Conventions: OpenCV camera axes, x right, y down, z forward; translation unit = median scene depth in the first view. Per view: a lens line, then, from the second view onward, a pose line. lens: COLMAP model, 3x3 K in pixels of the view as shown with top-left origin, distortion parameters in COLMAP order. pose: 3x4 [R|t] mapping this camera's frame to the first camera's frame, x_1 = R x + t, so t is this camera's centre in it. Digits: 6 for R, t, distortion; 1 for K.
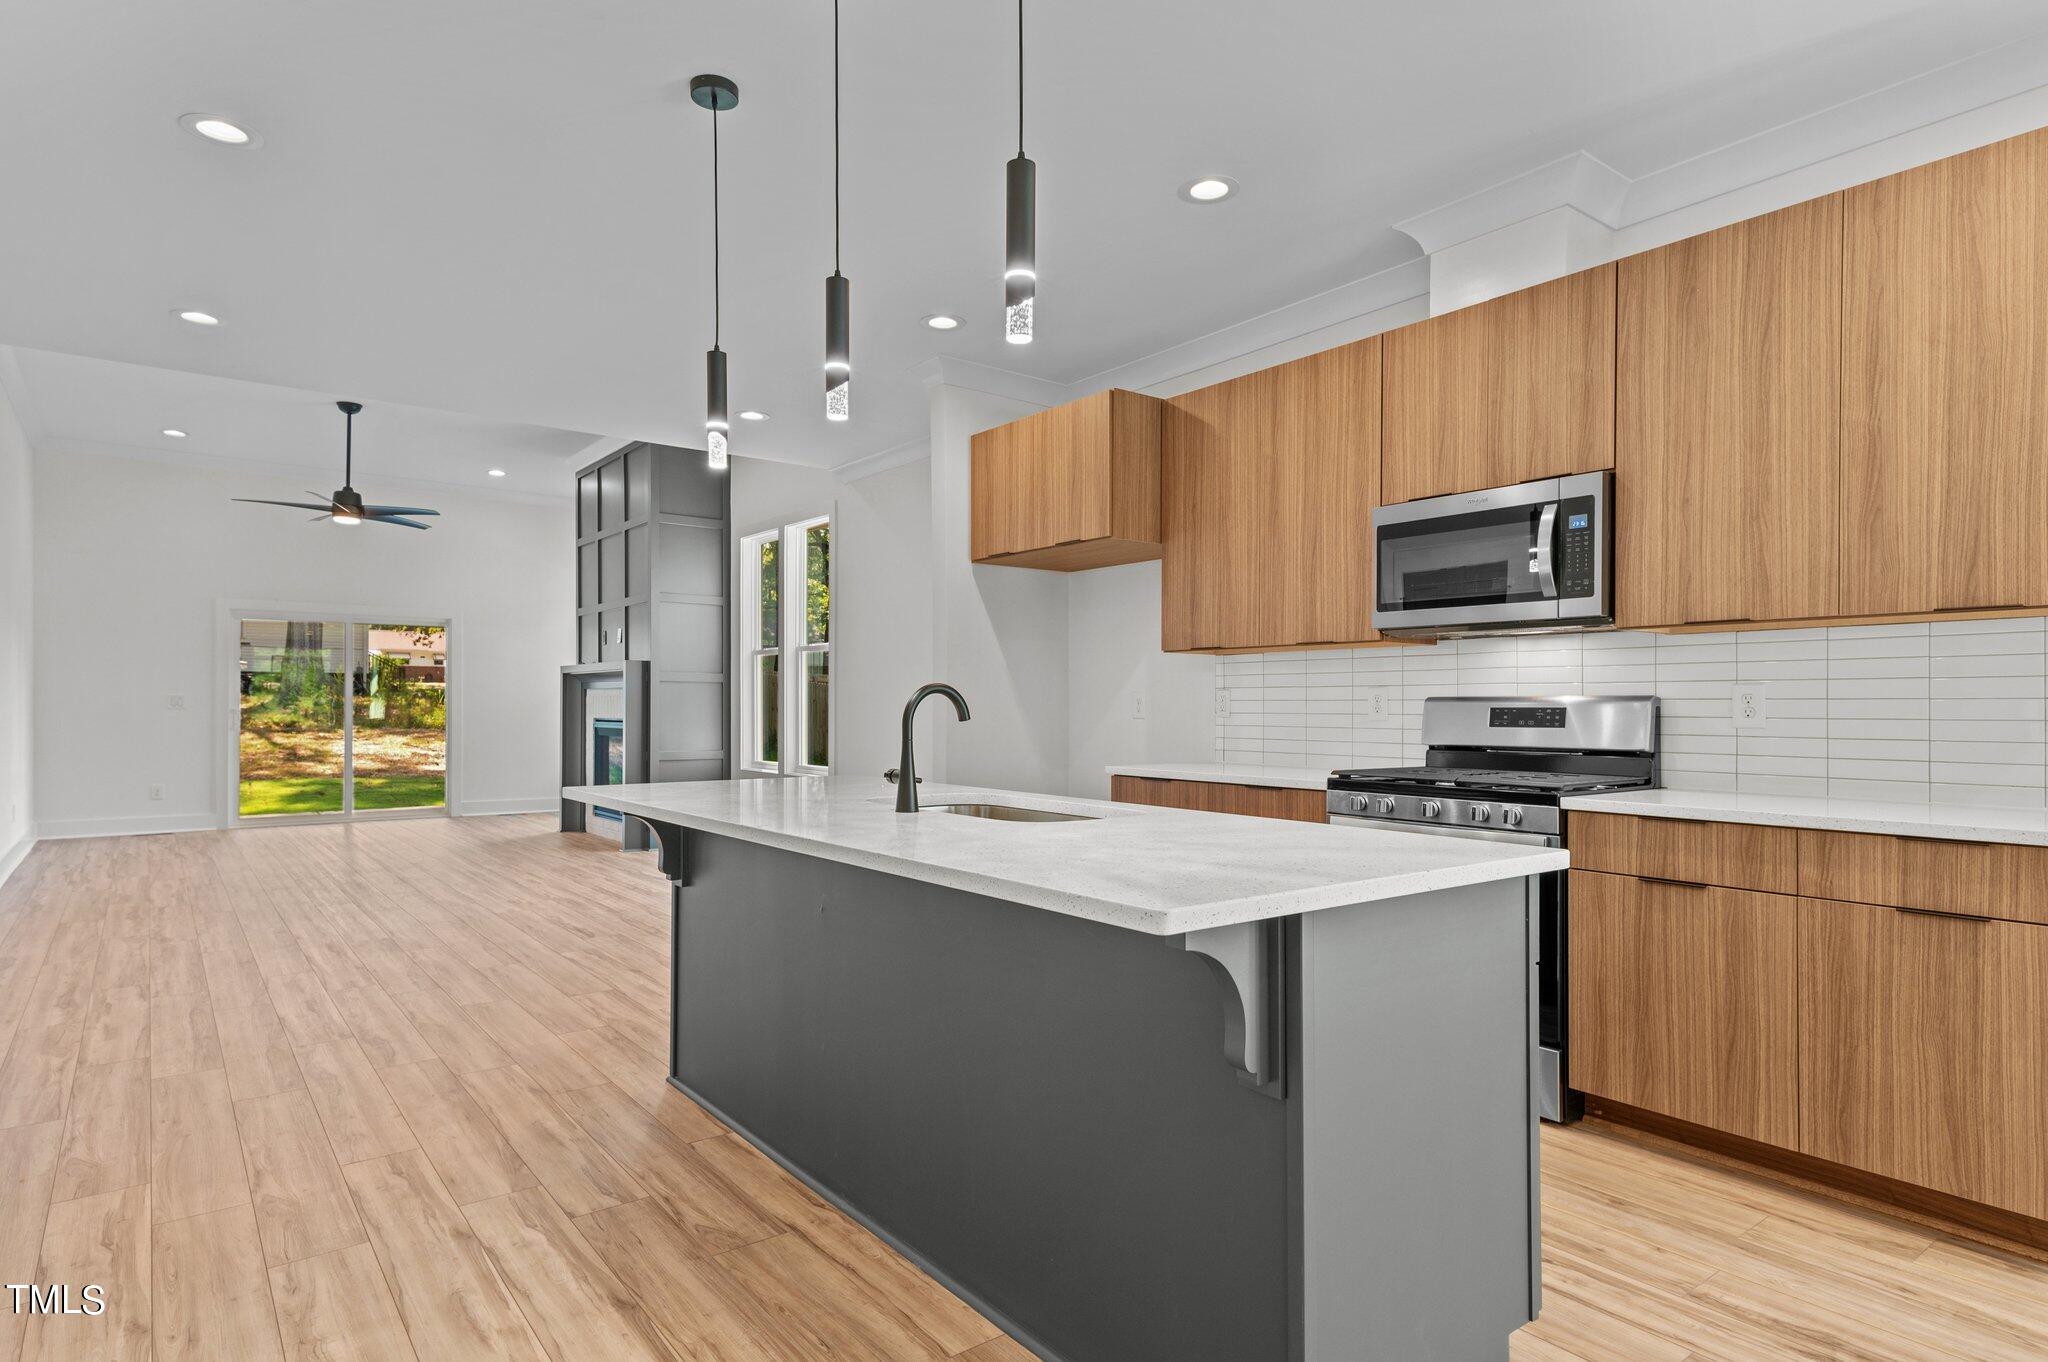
lens RADIAL K [[1107.4, 0, 1032.4], [0, 1107.4, 701.5], [0, 0, 1]] dist [0.017007, 0.000007]
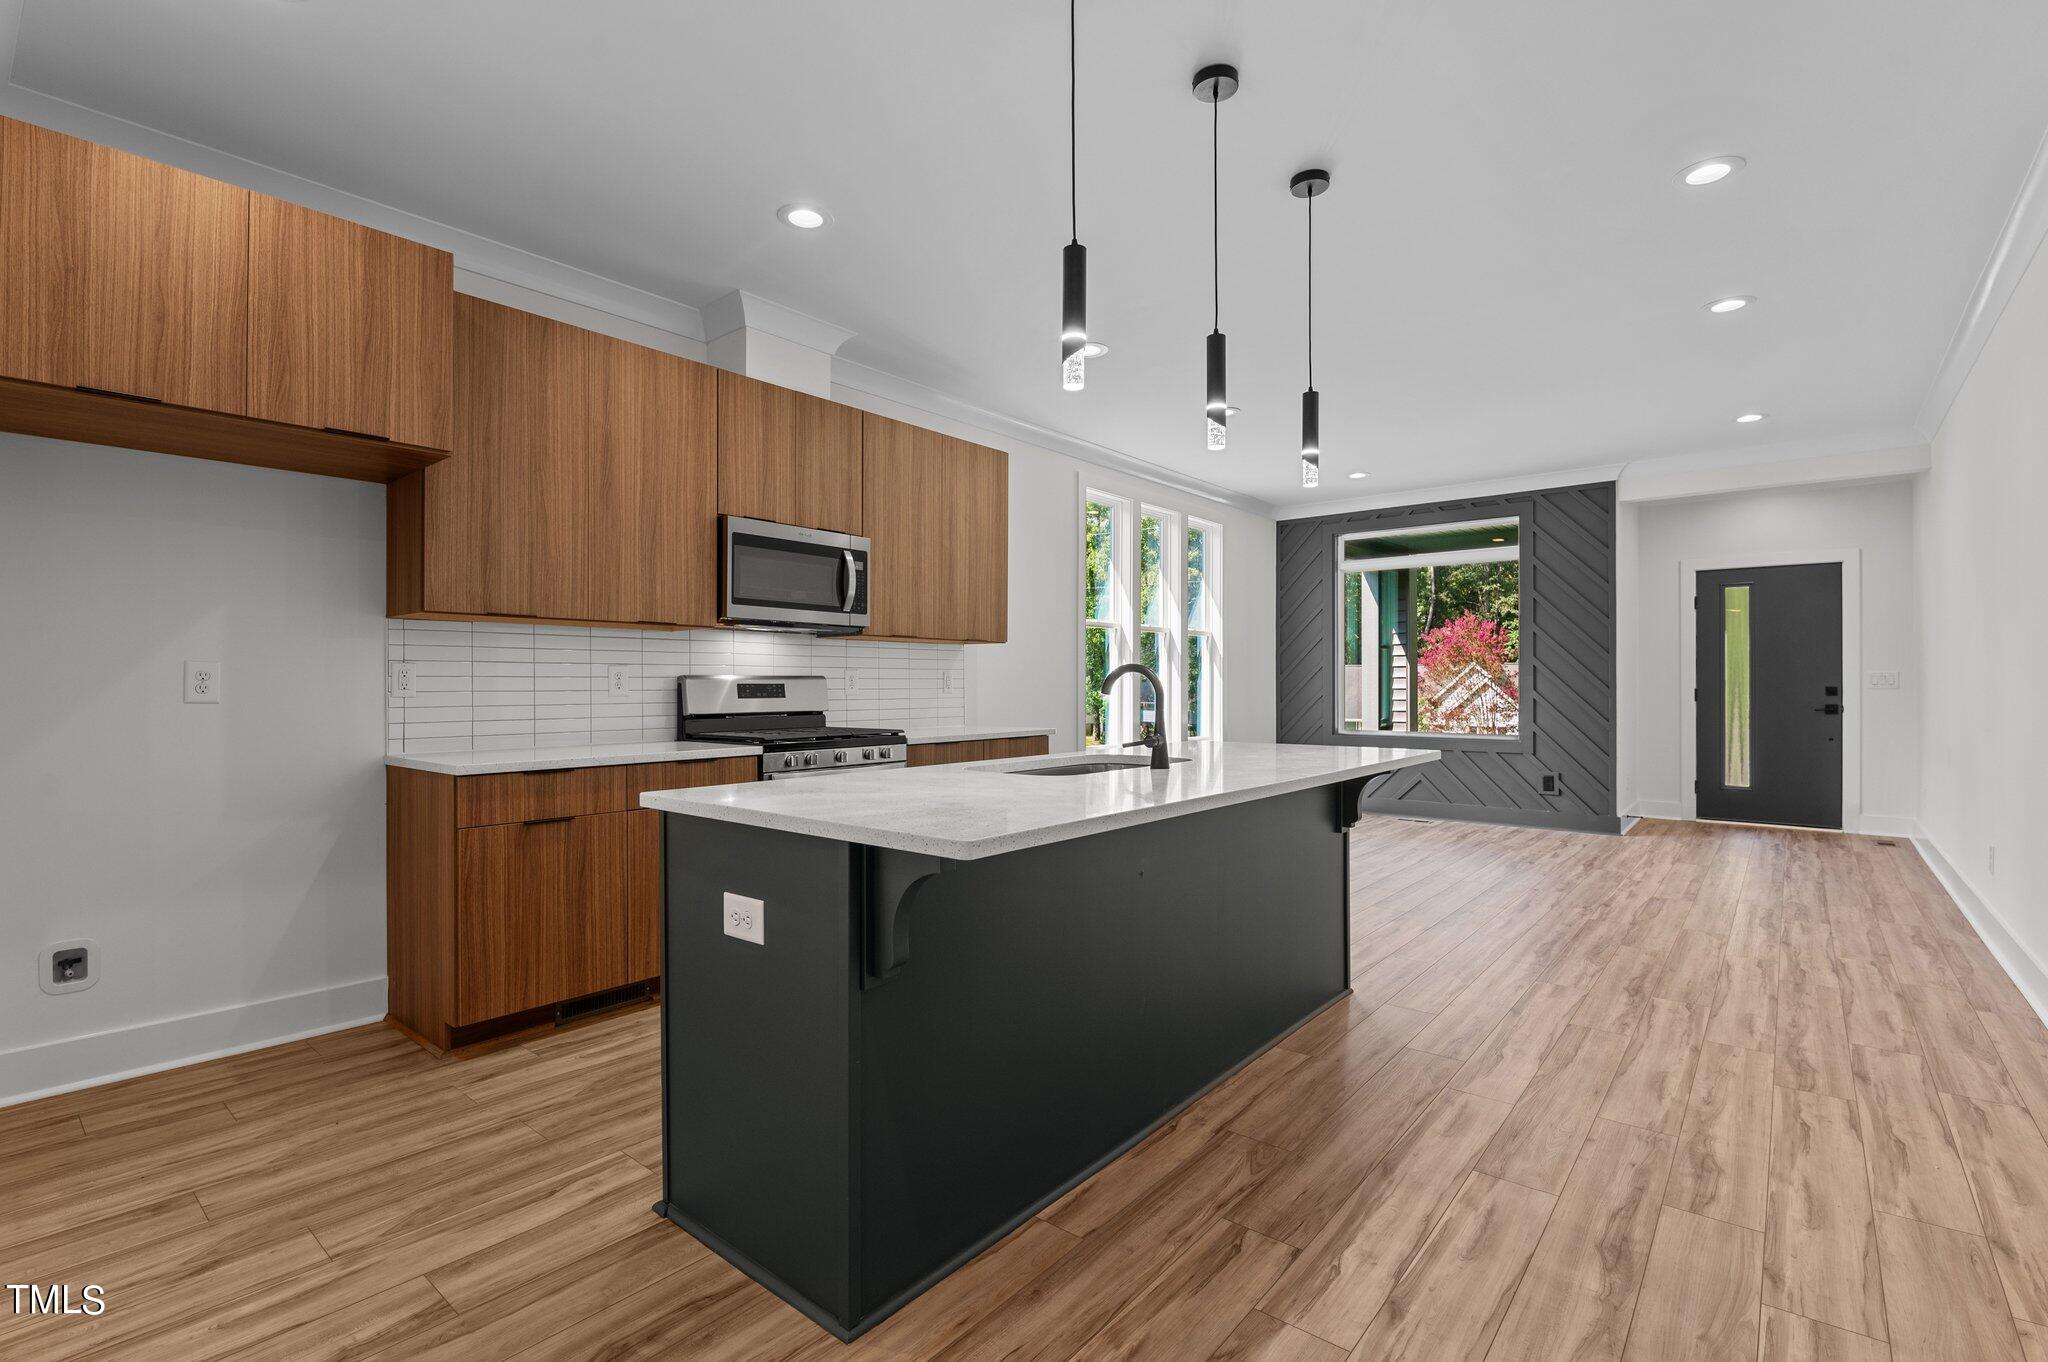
lens RADIAL K [[911.4, 0, 1021.1], [0, 911.4, 676.3], [0, 0, 1]] dist [0.002792, -0.001631]
pose [[-0.200768, 0.001783, 0.979637, -0.961024], [-0.007755, 0.999964, -0.003410, -0.002915], [-0.979608, -0.008282, -0.200747, 1.202877]]
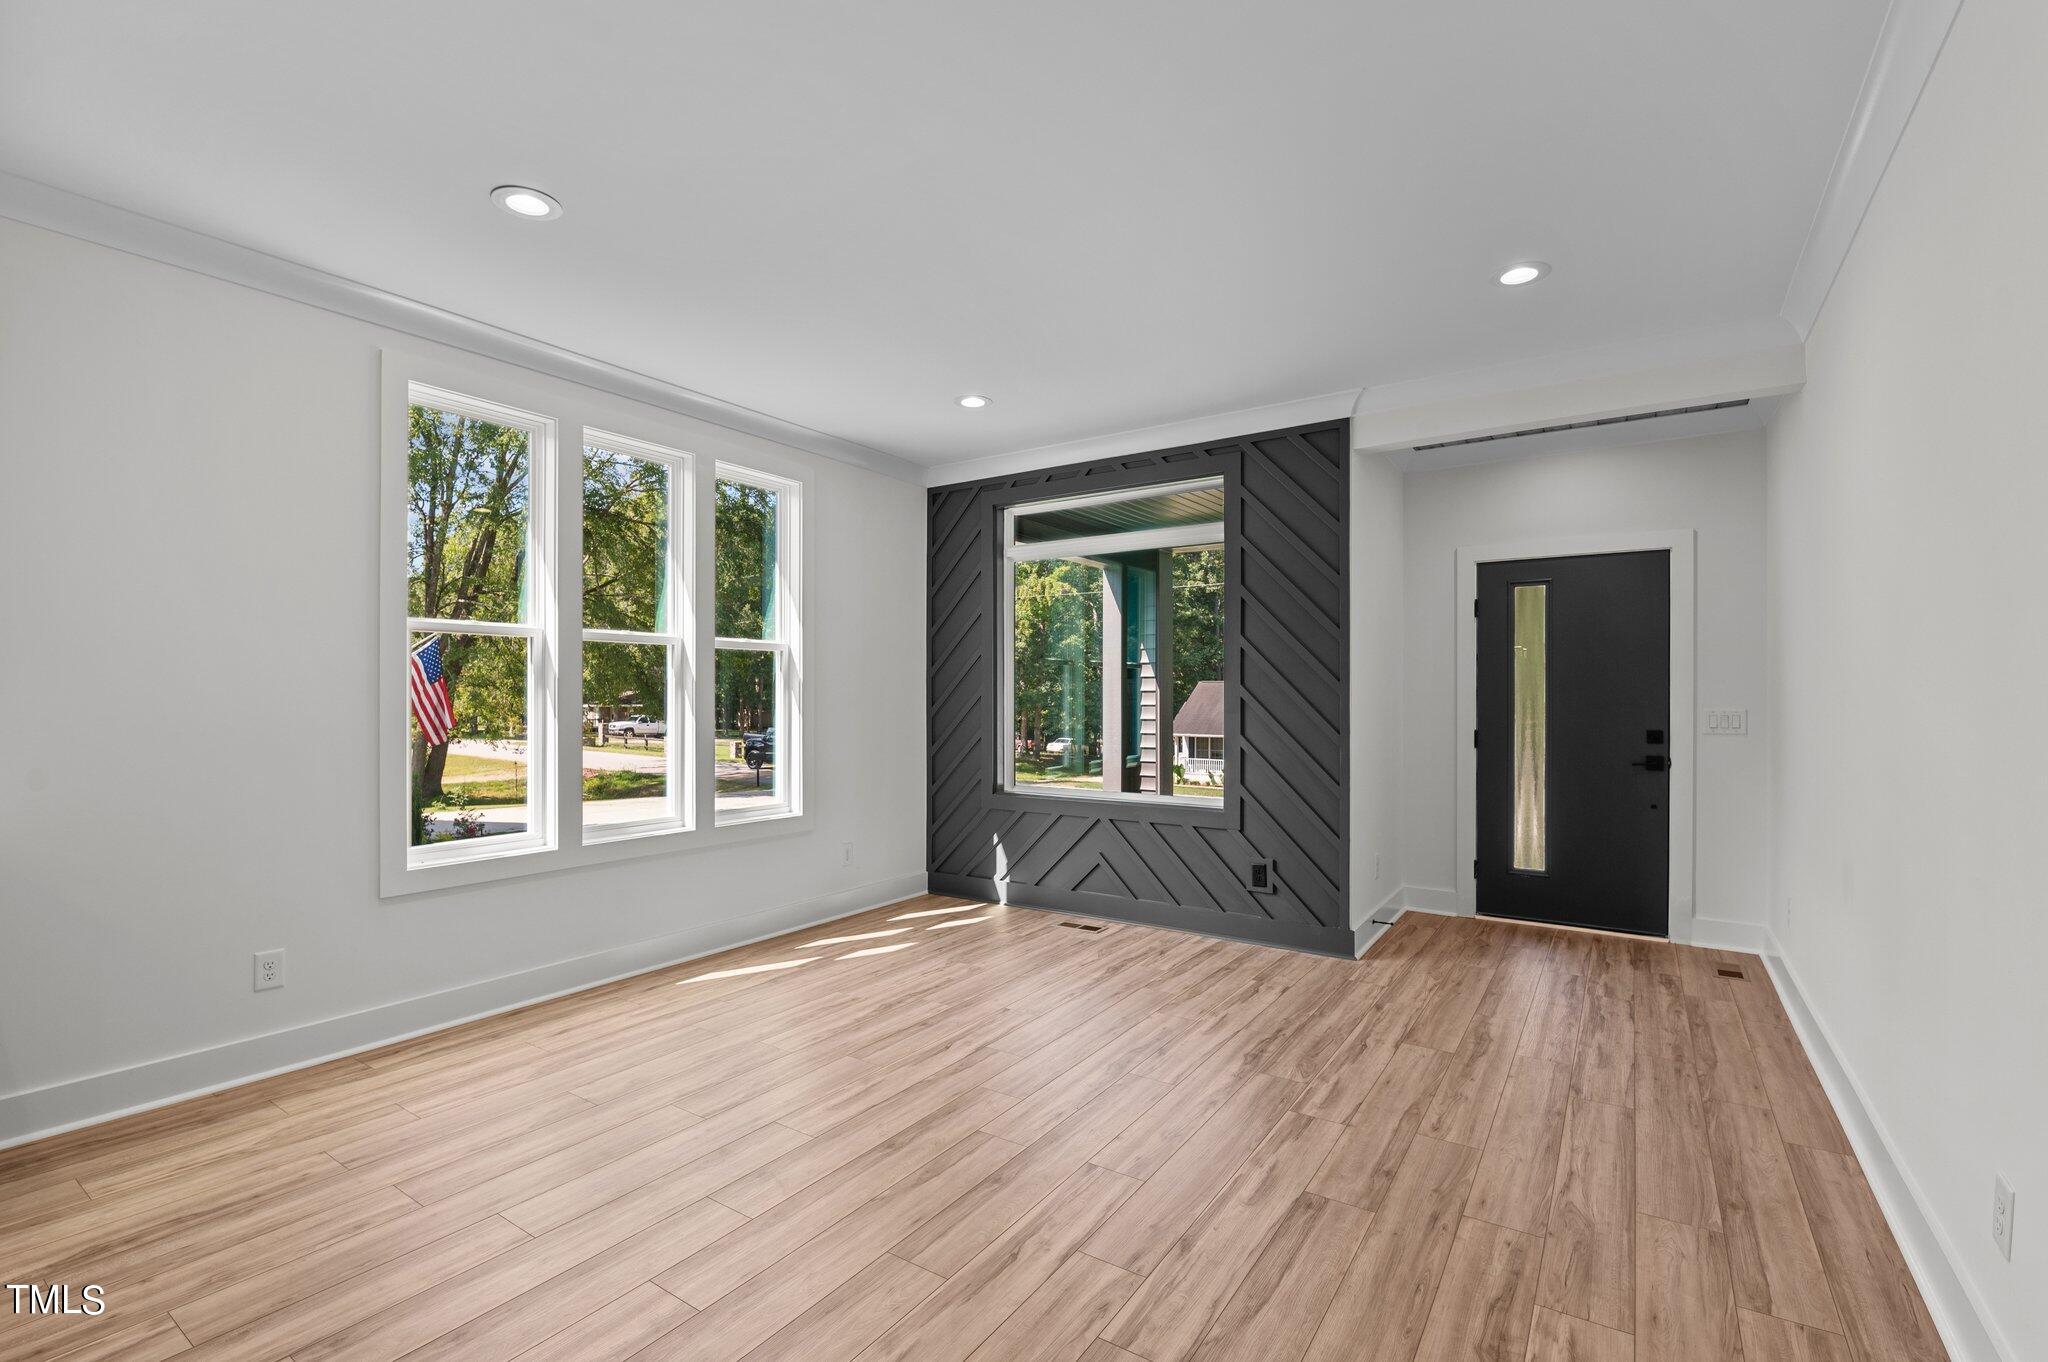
lens RADIAL K [[876.9, 0, 1008.0], [0, 876.9, 692.6], [0, 0, 1]] dist [0.004317, -0.001923]
pose [[-0.288607, -0.004483, 0.957437, -0.544293], [-0.011728, 0.999931, 0.001147, -0.034225], [-0.957376, -0.010898, -0.288639, 0.645163]]
